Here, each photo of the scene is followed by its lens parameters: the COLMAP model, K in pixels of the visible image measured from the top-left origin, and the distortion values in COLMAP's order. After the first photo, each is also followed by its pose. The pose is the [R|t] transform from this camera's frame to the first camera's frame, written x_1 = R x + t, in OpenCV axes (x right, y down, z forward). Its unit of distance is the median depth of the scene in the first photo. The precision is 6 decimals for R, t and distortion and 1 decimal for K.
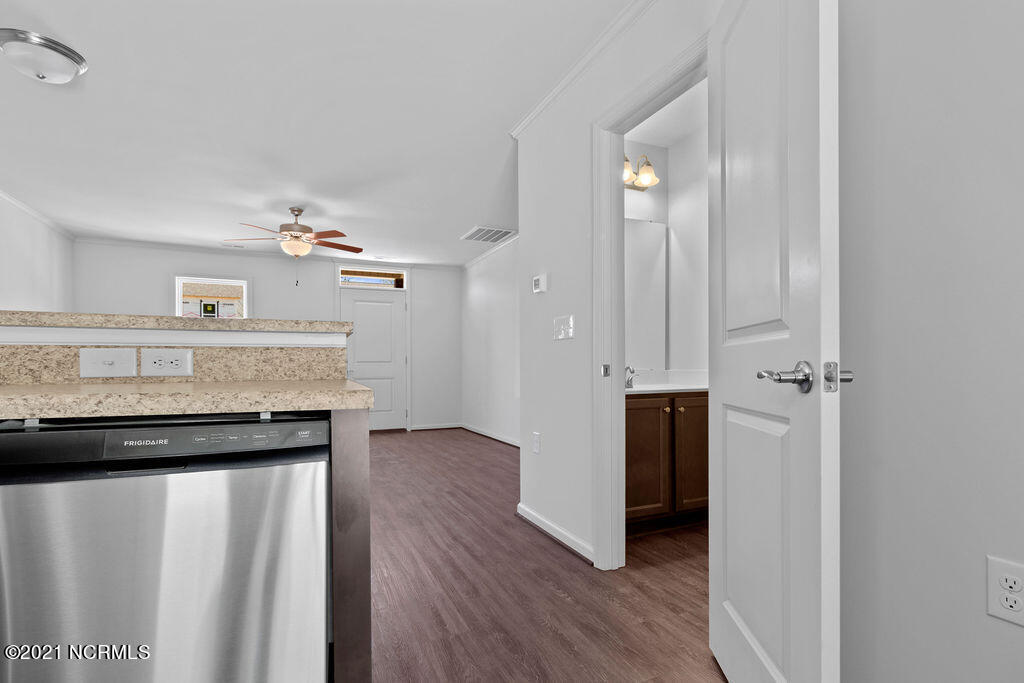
lens RADIAL K [[484.2, 0, 514.7], [0, 484.2, 372.2], [0, 0, 1]] dist [0.020195, 0.000056]
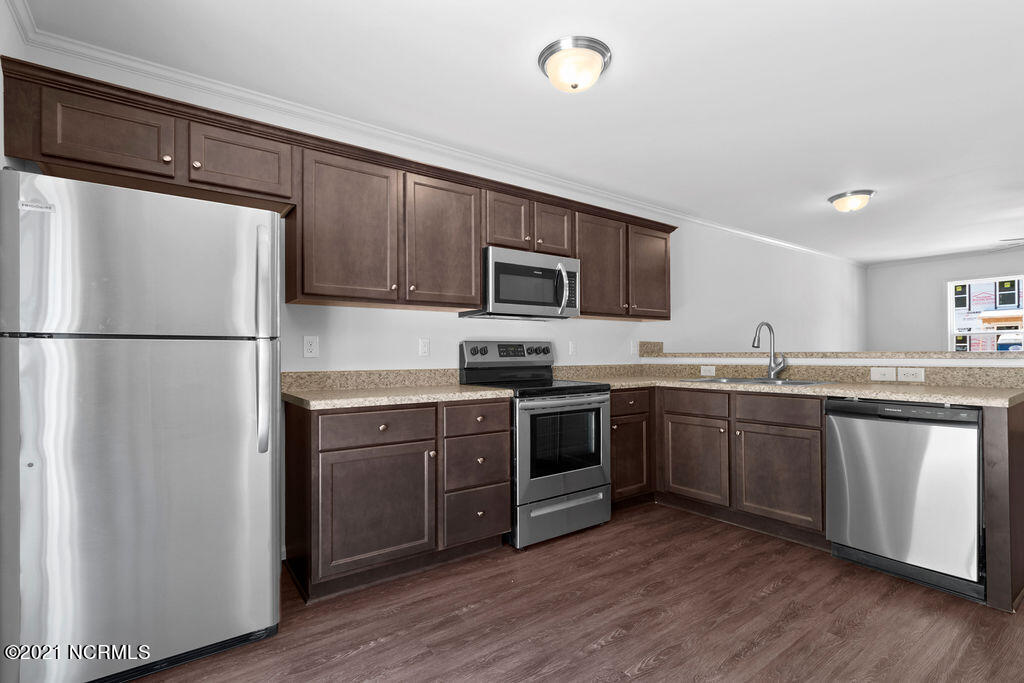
lens RADIAL K [[484.2, 0, 513.4], [0, 484.2, 349.1], [0, 0, 1]] dist [0.020195, 0.000056]
pose [[0.212629, -0.012542, -0.977053, 0.929271], [0.003321, 0.999921, -0.012113, -0.108570], [0.977127, -0.000669, 0.212654, -1.042197]]
